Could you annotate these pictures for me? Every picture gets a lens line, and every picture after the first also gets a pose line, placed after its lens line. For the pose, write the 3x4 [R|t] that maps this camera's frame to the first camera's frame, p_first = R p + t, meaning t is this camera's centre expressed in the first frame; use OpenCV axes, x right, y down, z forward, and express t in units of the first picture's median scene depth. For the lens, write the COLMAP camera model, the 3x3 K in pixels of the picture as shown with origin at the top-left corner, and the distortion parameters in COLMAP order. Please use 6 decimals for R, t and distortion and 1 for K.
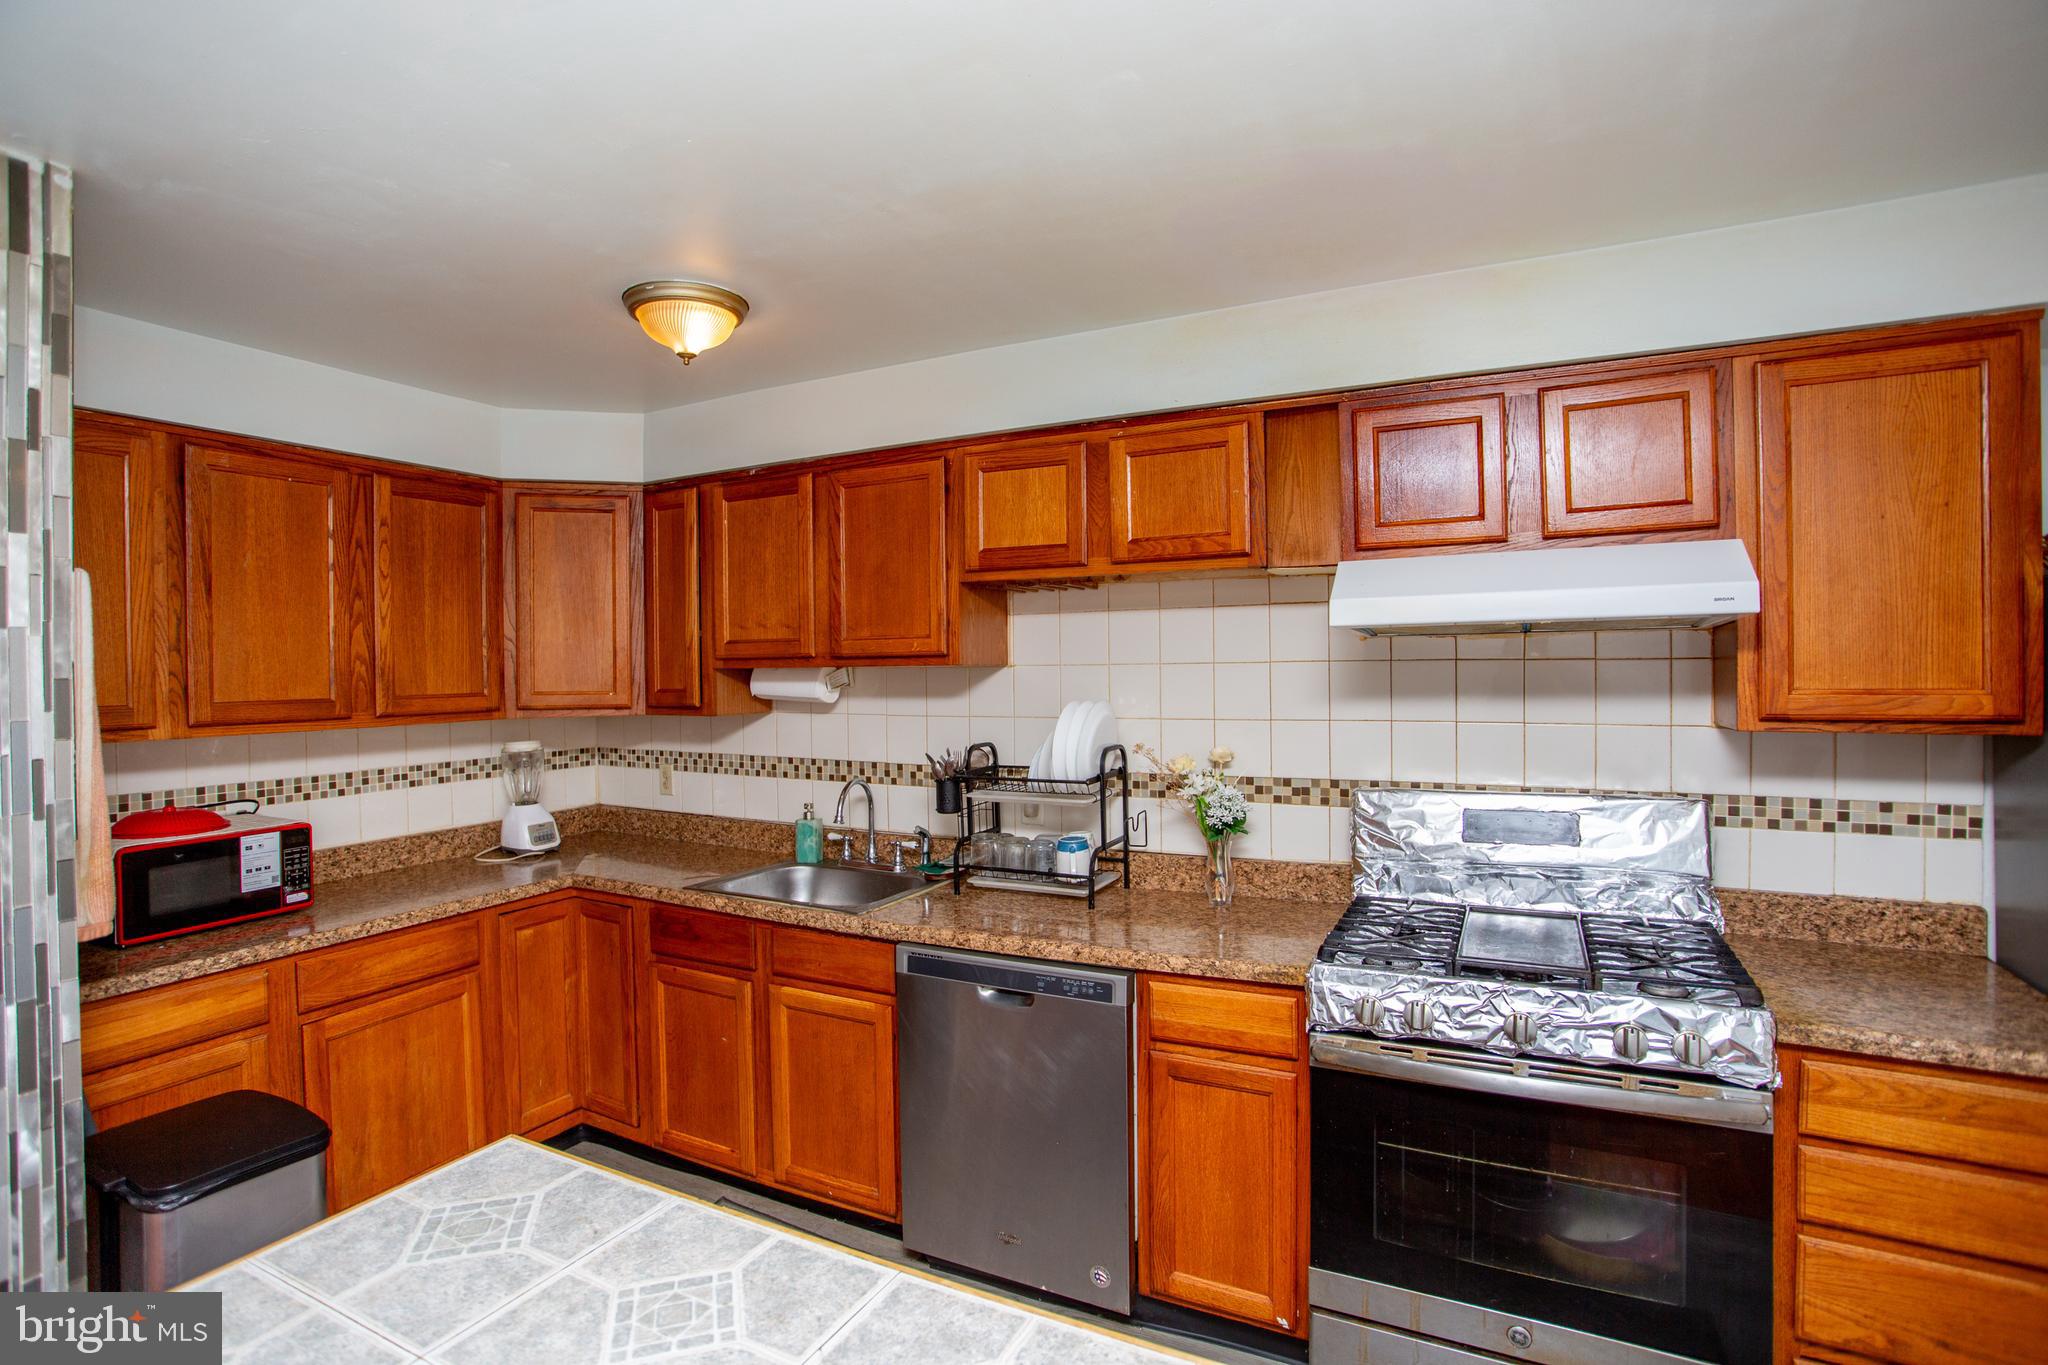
lens RADIAL K [[993.5, 0, 1011.8], [0, 993.5, 673.0], [0, 0, 1]] dist [-0.072820, 0.030134]
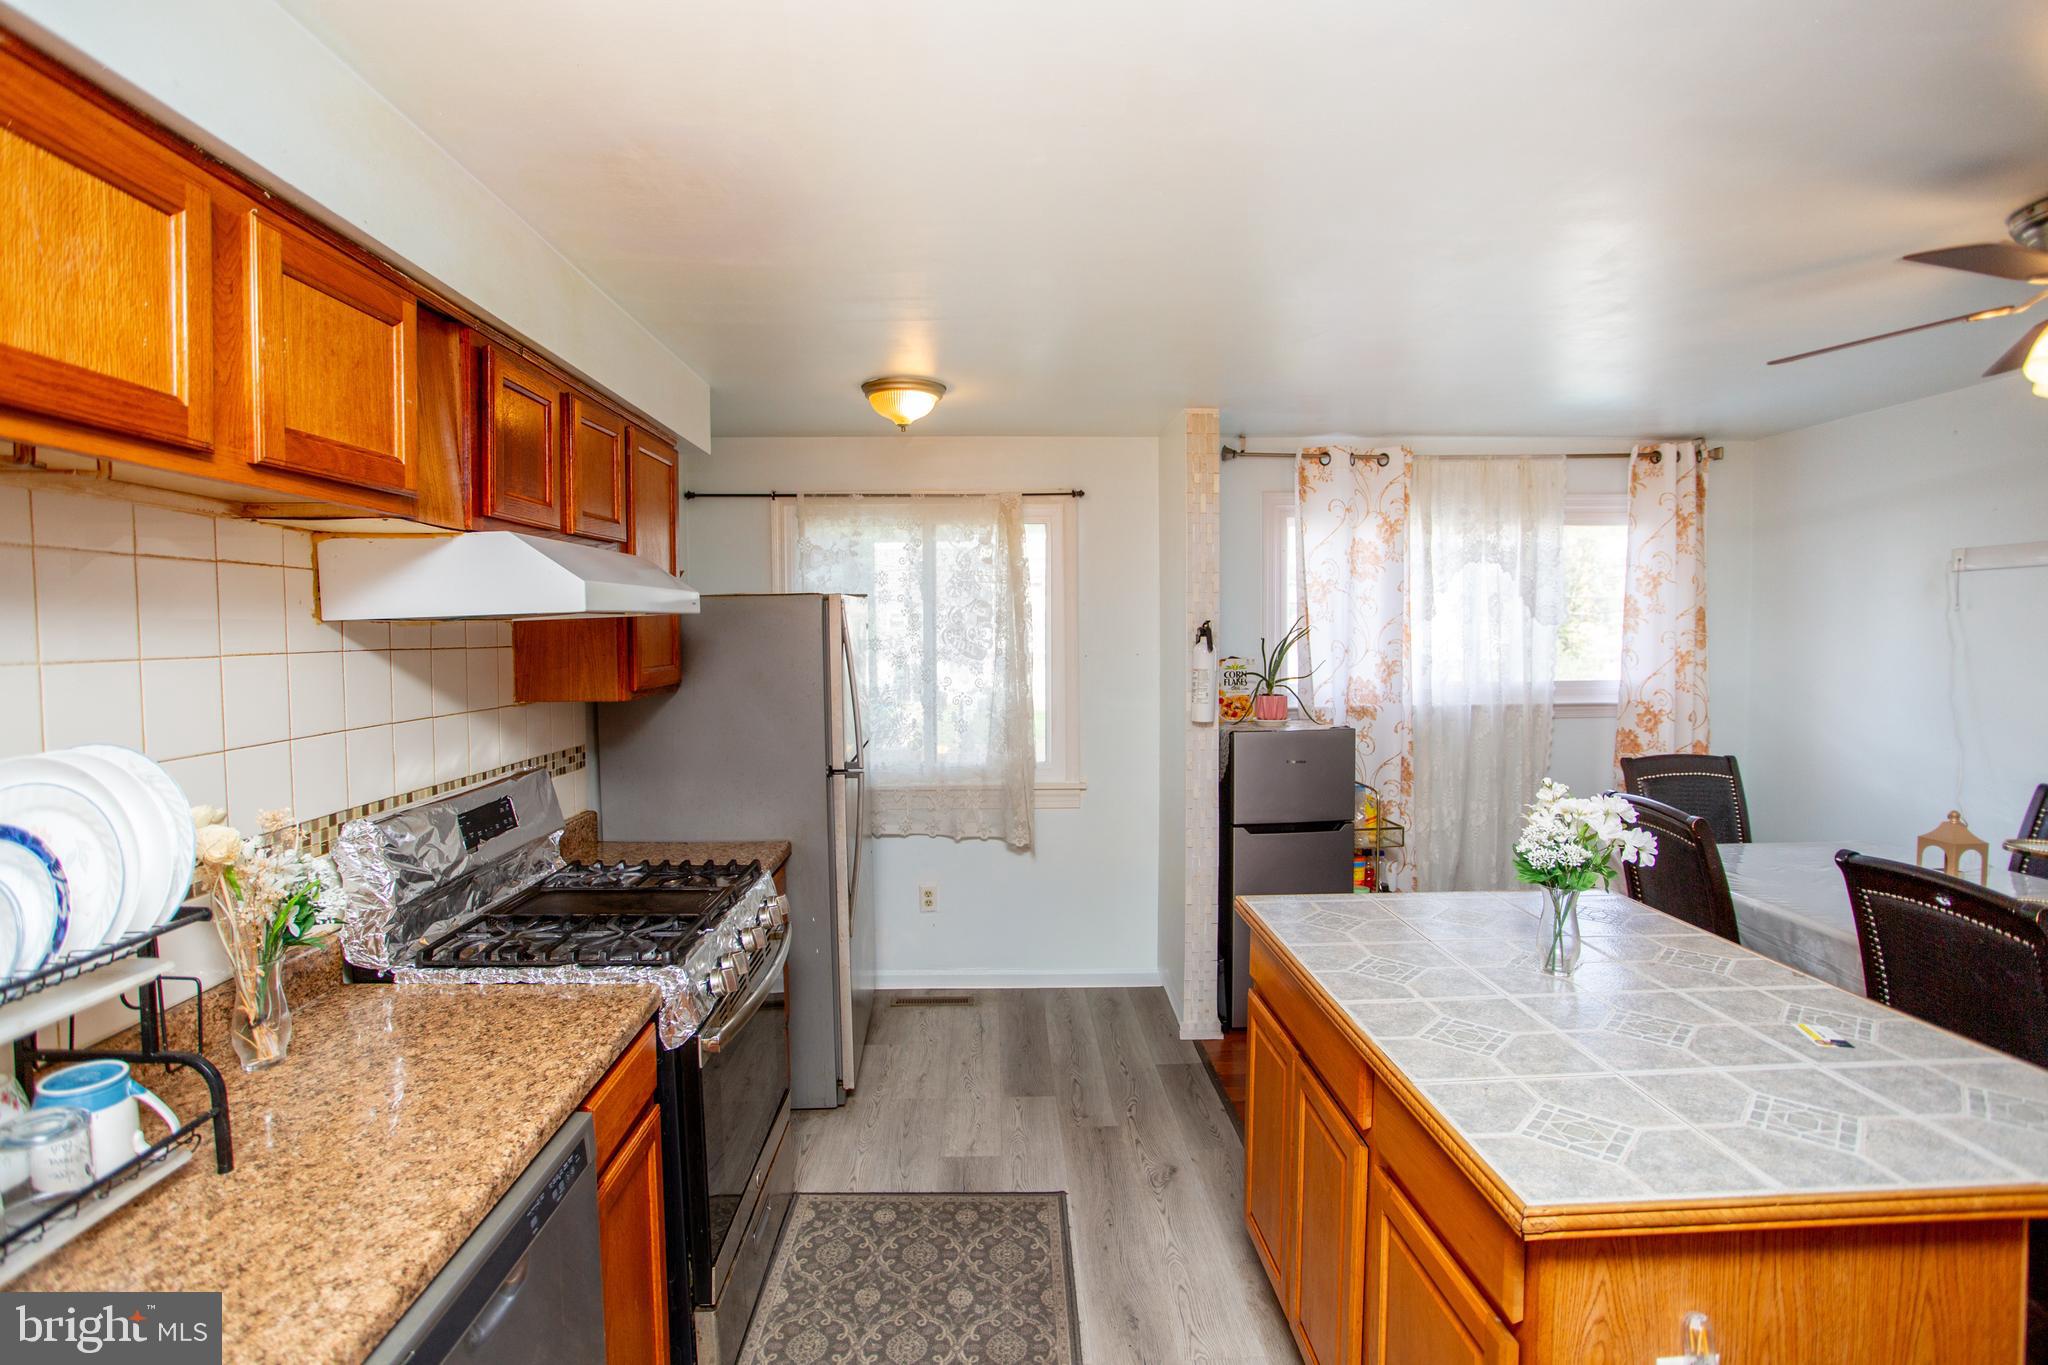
lens RADIAL K [[993.5, 0, 1013.3], [0, 993.5, 675.4], [0, 0, 1]] dist [-0.072820, 0.030134]
pose [[-0.485629, -0.027740, 0.873725, -0.520366], [0.016519, 0.999027, 0.040900, -0.016481], [-0.874009, 0.034295, -0.484698, 0.907669]]
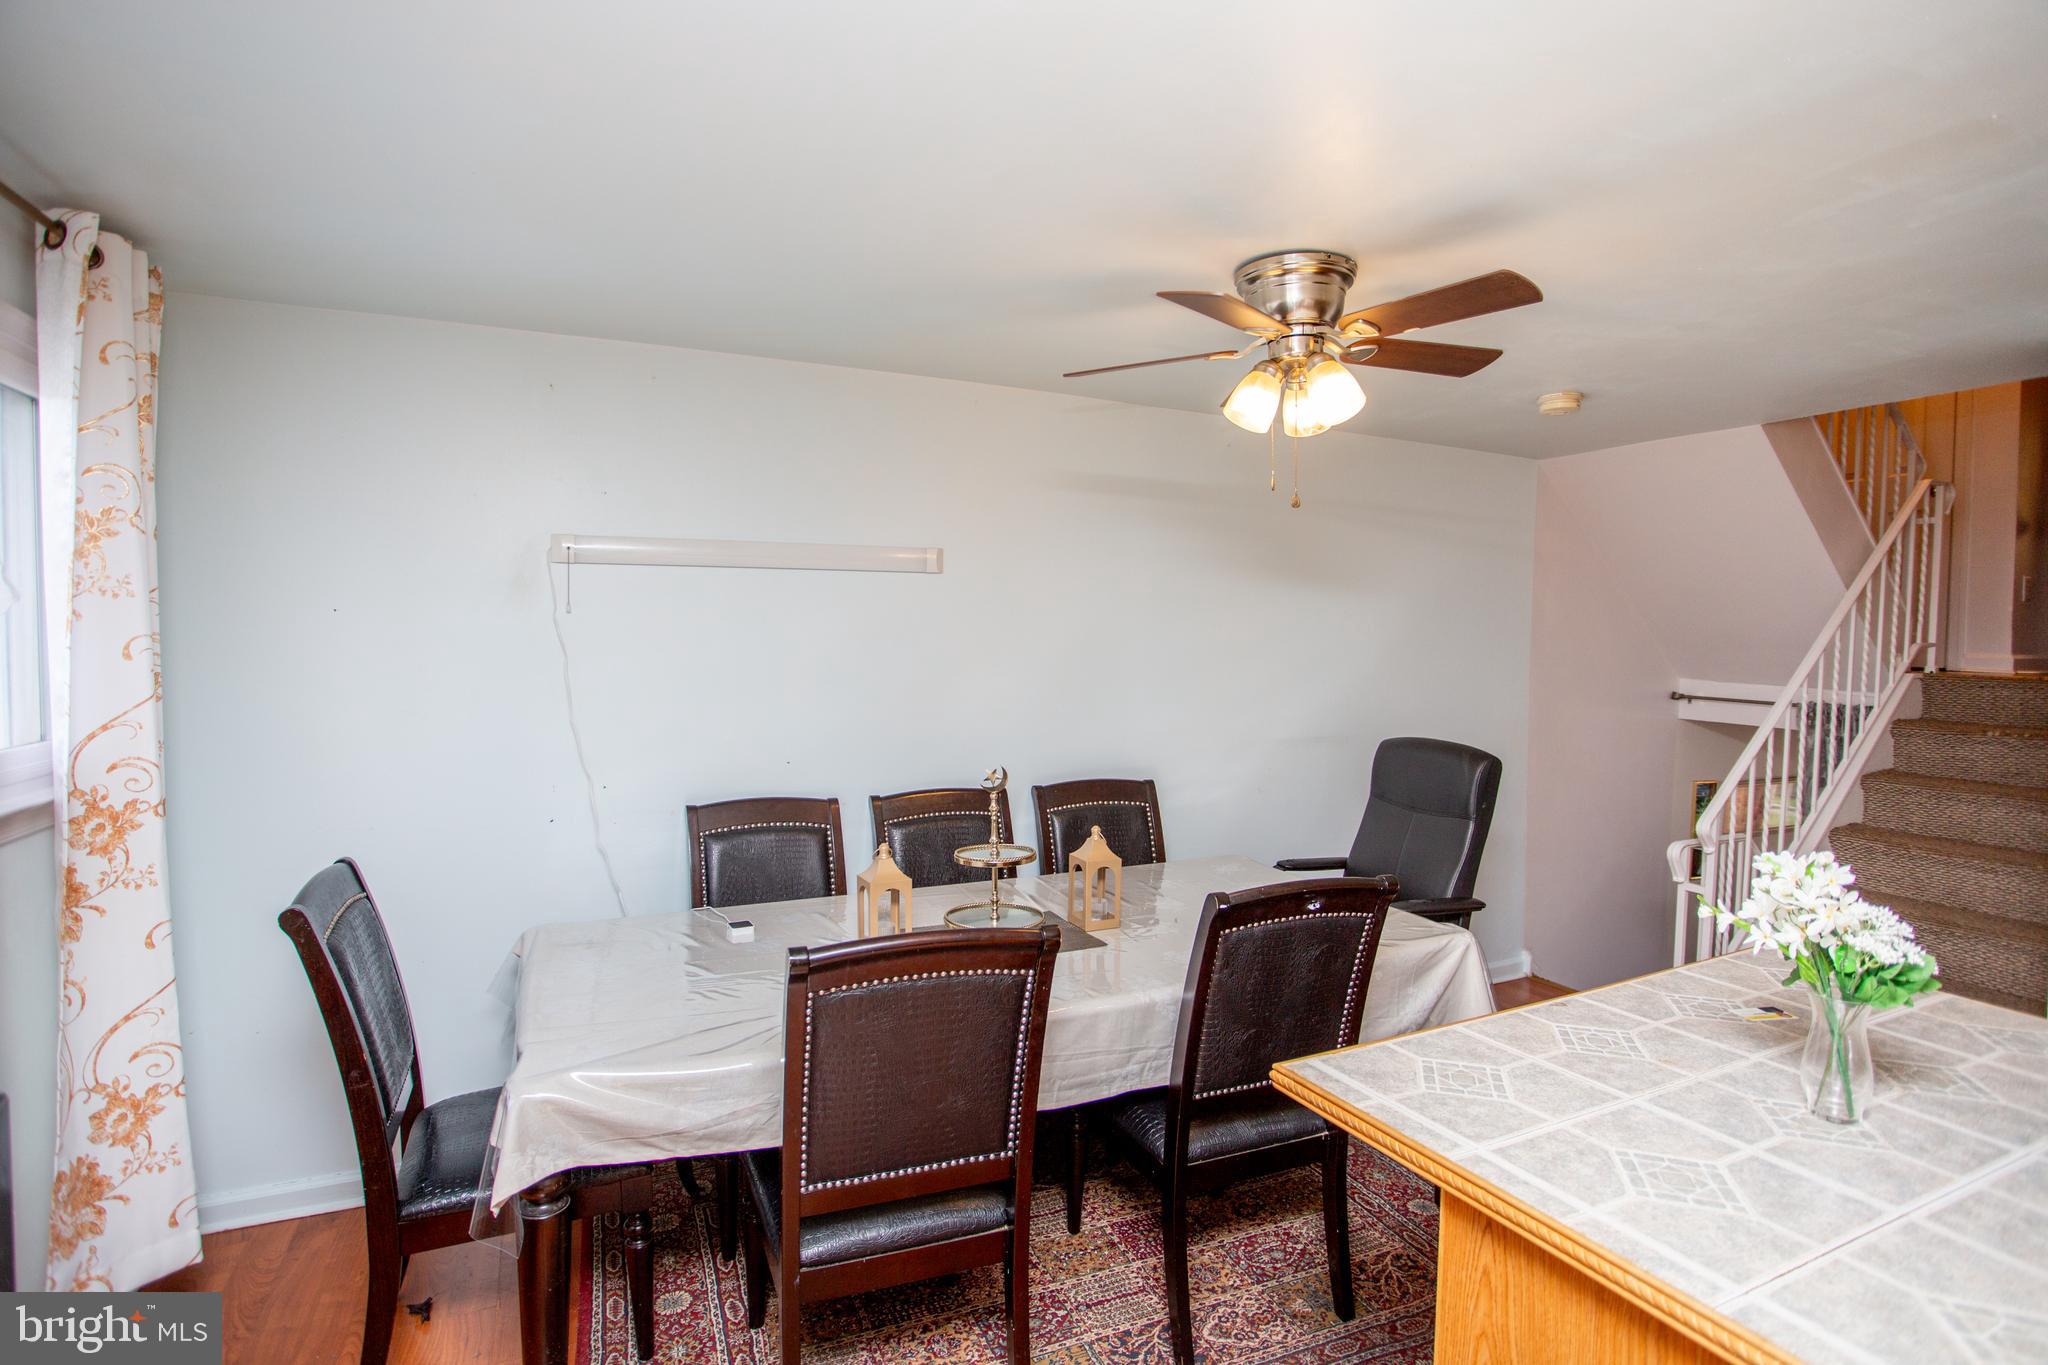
lens RADIAL K [[993.5, 0, 1014.5], [0, 993.5, 676.4], [0, 0, 1]] dist [-0.072820, 0.030134]
pose [[-0.611518, 0.032906, -0.790546, 0.566589], [-0.005354, 0.998940, 0.045722, -0.011525], [0.791213, 0.032192, -0.610693, 0.164779]]
